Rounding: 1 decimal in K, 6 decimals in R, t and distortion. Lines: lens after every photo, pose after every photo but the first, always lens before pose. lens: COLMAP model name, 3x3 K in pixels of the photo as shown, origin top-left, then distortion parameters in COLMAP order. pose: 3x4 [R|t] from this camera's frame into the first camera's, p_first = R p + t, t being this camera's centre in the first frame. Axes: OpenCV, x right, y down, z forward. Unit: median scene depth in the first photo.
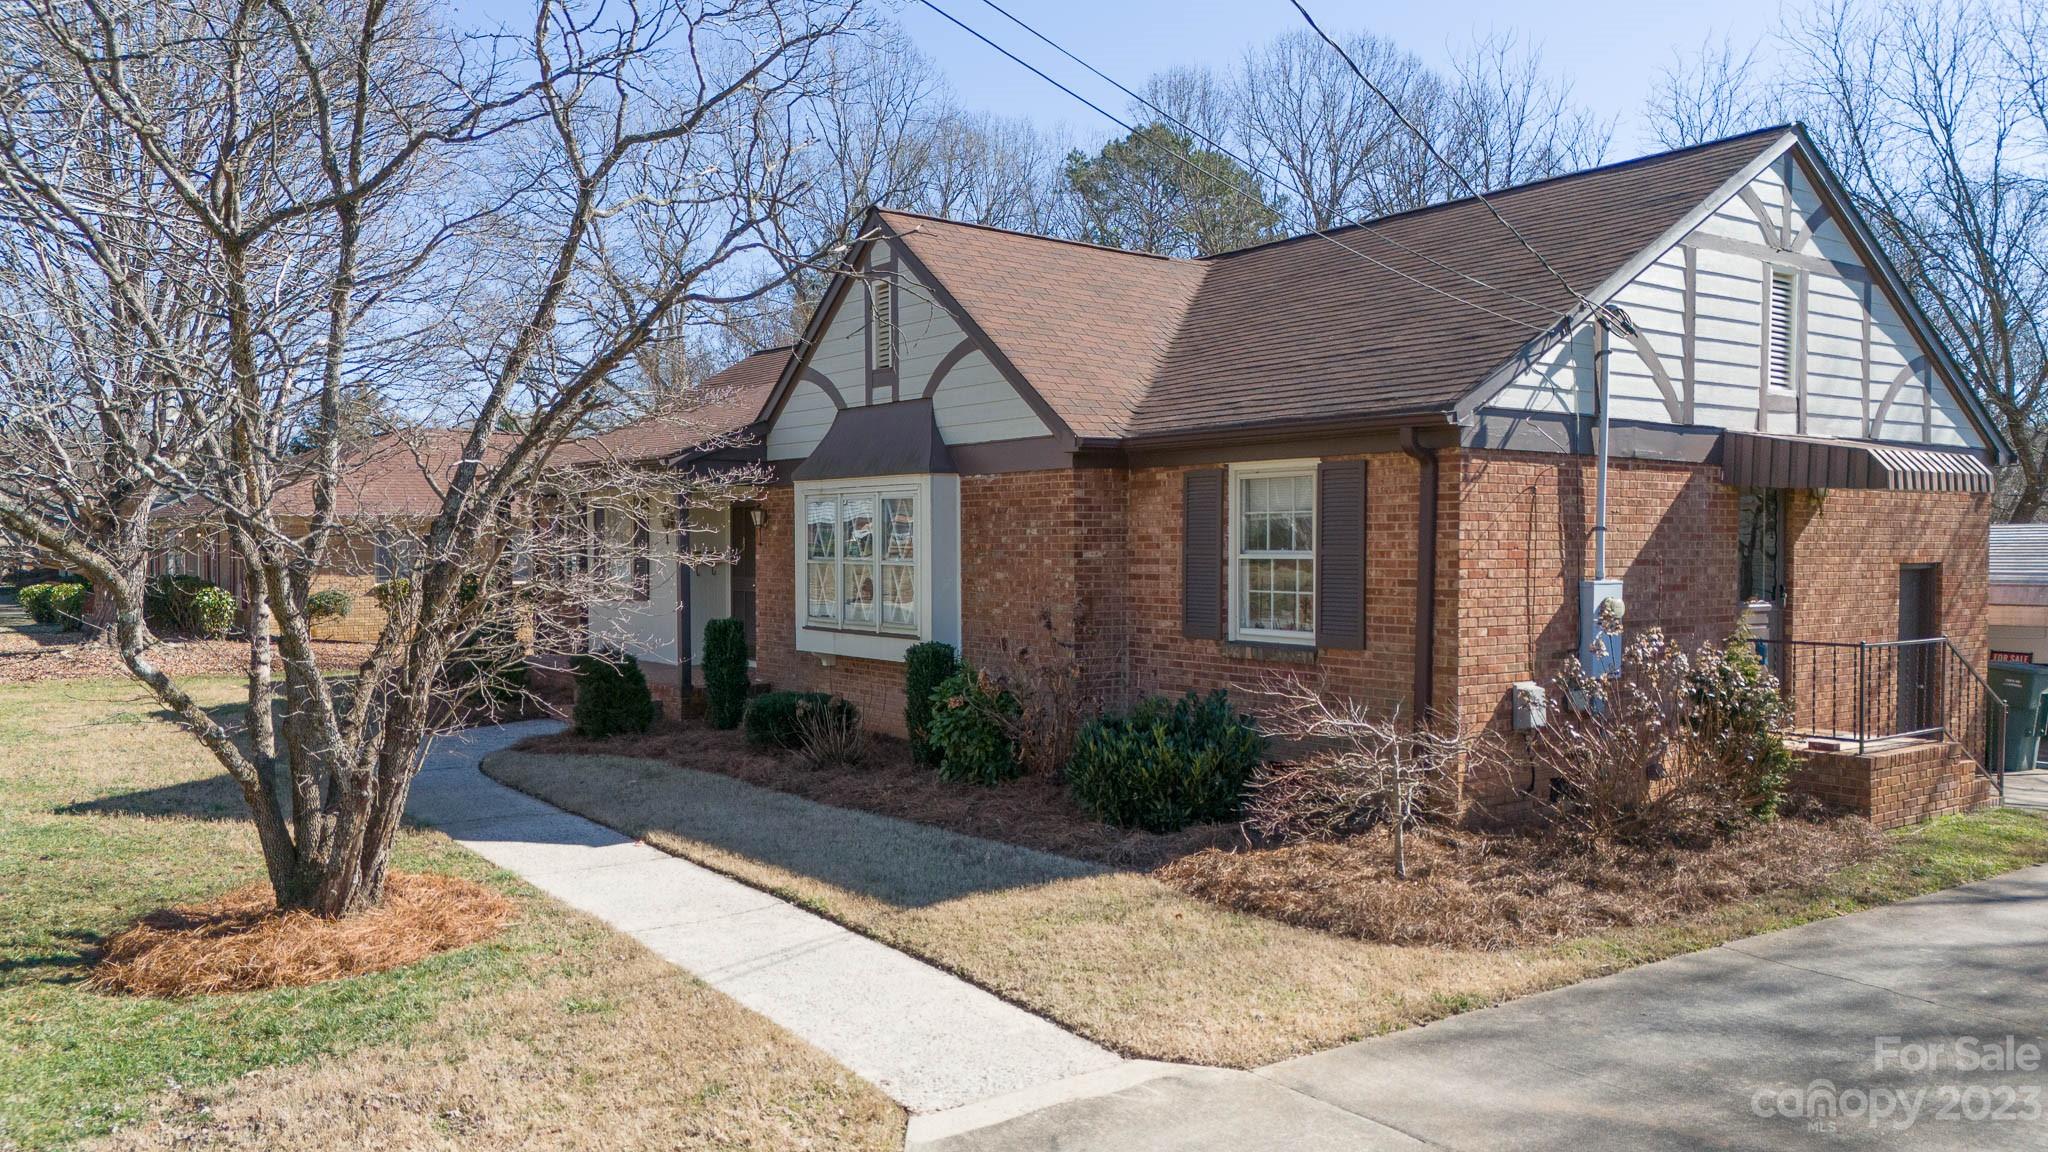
lens RADIAL K [[1595.0, 0, 1024.0], [0, 1595.0, 576.0], [0, 0, 1]] dist [0.030970, -0.005061]
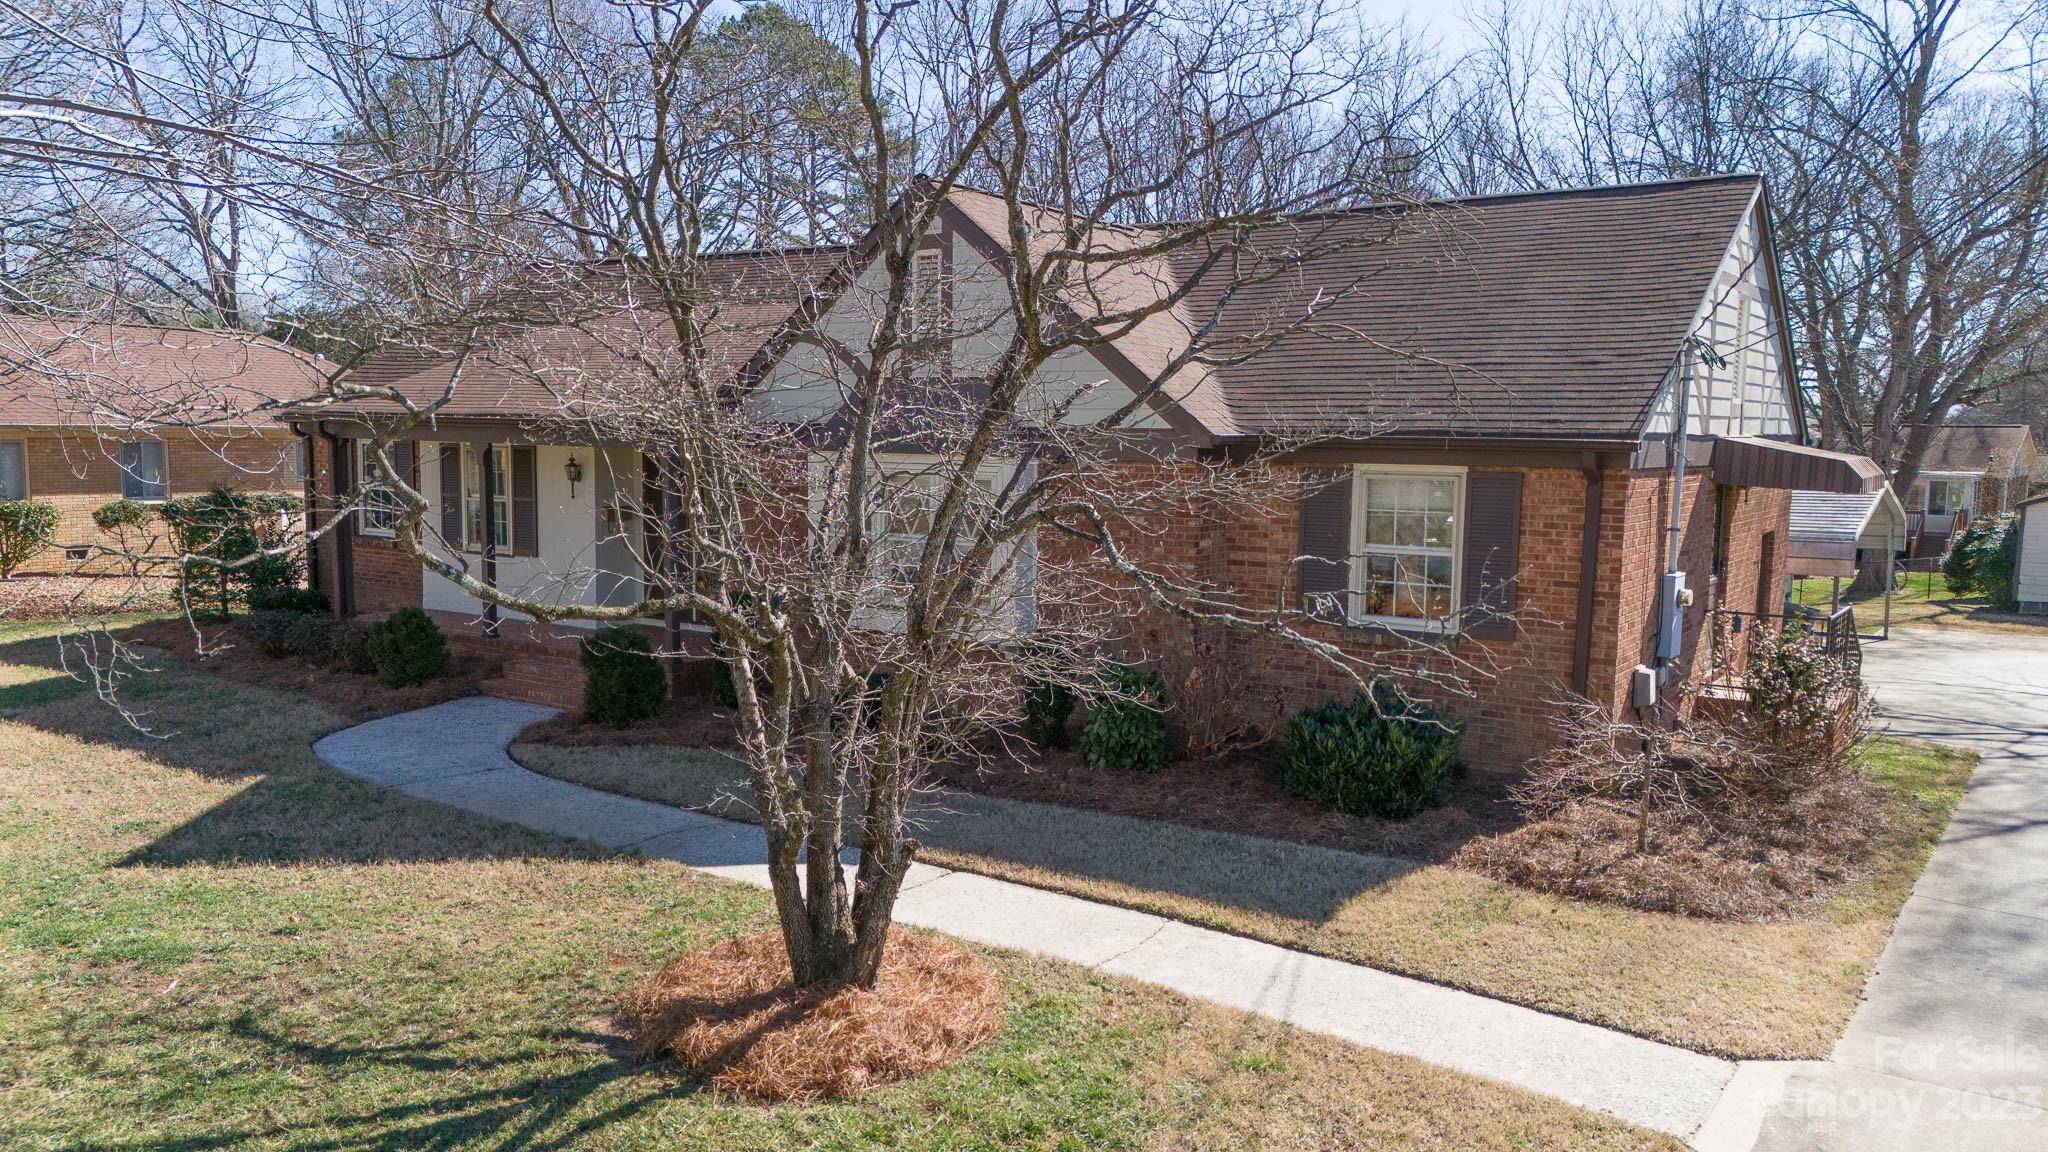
lens RADIAL K [[1595.0, 0, 1024.0], [0, 1595.0, 576.0], [0, 0, 1]] dist [0.030970, -0.005061]
pose [[0.943422, -0.018326, 0.331088, -0.577737], [-0.007520, 0.997032, 0.076615, -0.099041], [-0.331509, -0.074770, 0.940484, 0.065553]]
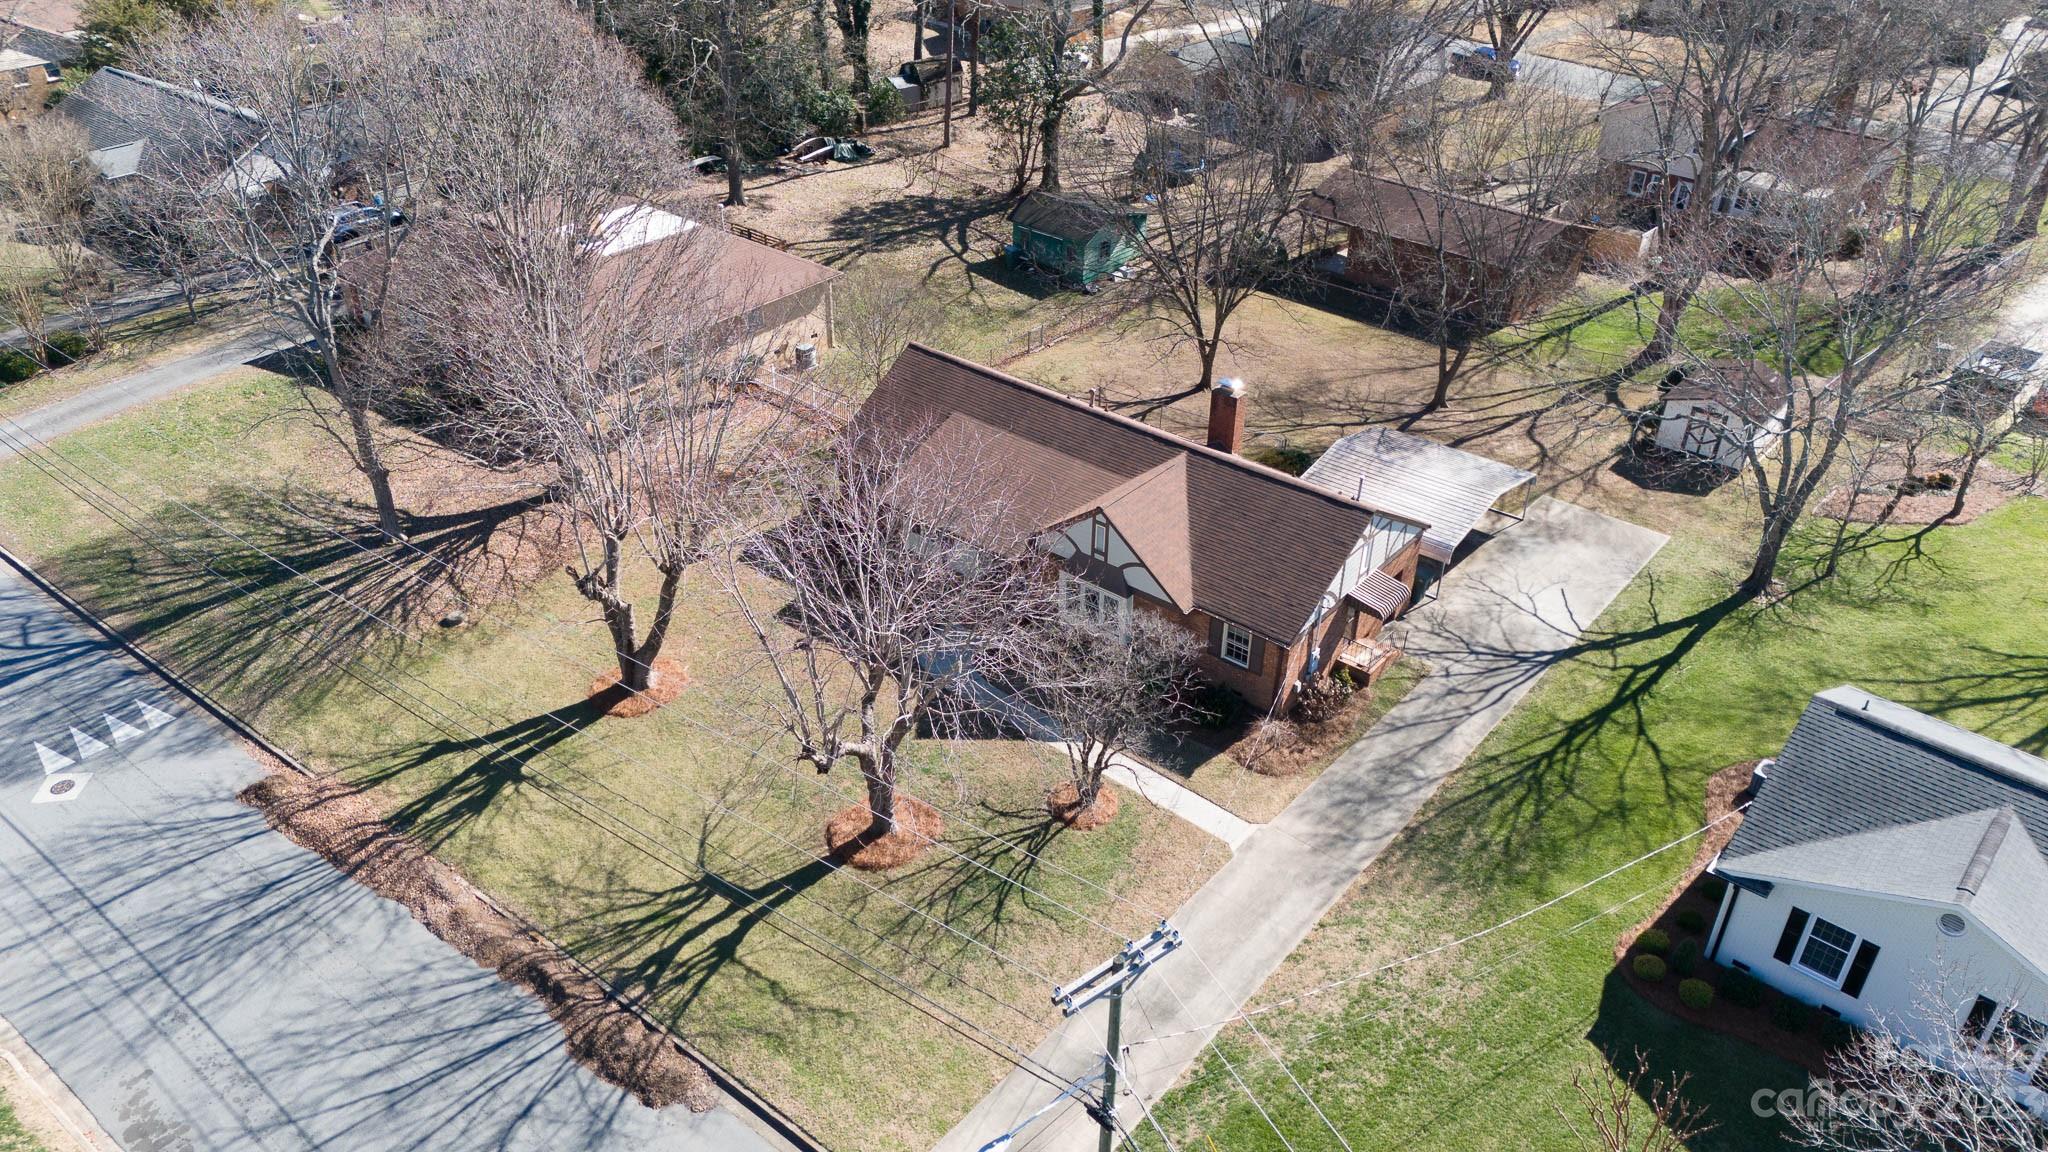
lens RADIAL K [[1557.2, 0, 1023.6], [0, 1557.2, 619.0], [0, 0, 1]] dist [-0.007175, -0.004666]
pose [[0.968916, -0.144899, 0.200515, -1.425993], [0.012043, 0.837185, 0.546787, -2.785118], [-0.247097, -0.527376, 0.812907, -2.511855]]
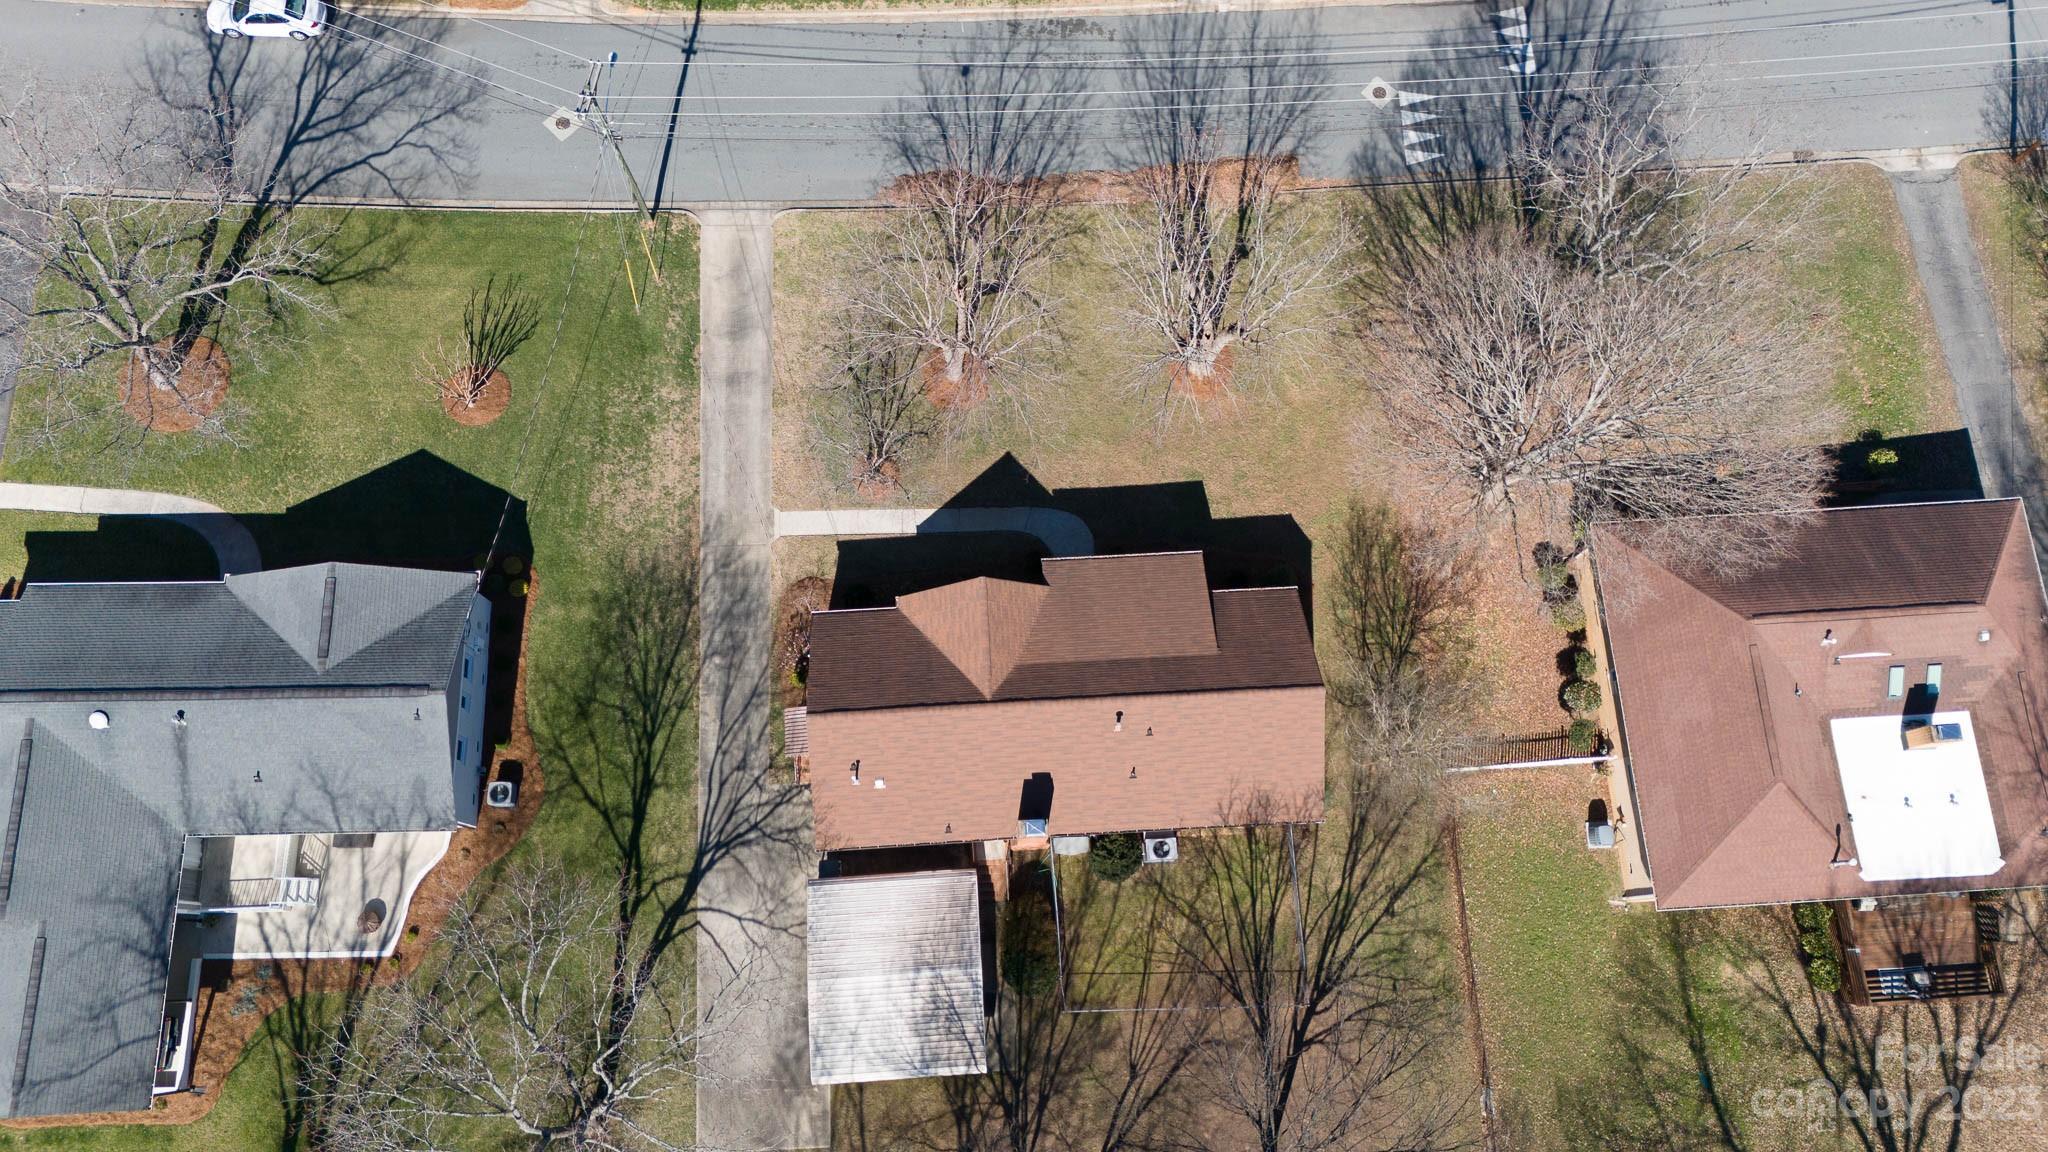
lens RADIAL K [[1557.2, 0, 1023.6], [0, 1557.2, 619.0], [0, 0, 1]] dist [-0.007175, -0.004666]
pose [[-0.561094, 0.787571, -0.254765, 1.454986], [-0.019171, 0.295332, 0.955202, -6.162267], [0.827530, 0.540843, -0.150610, 2.796214]]
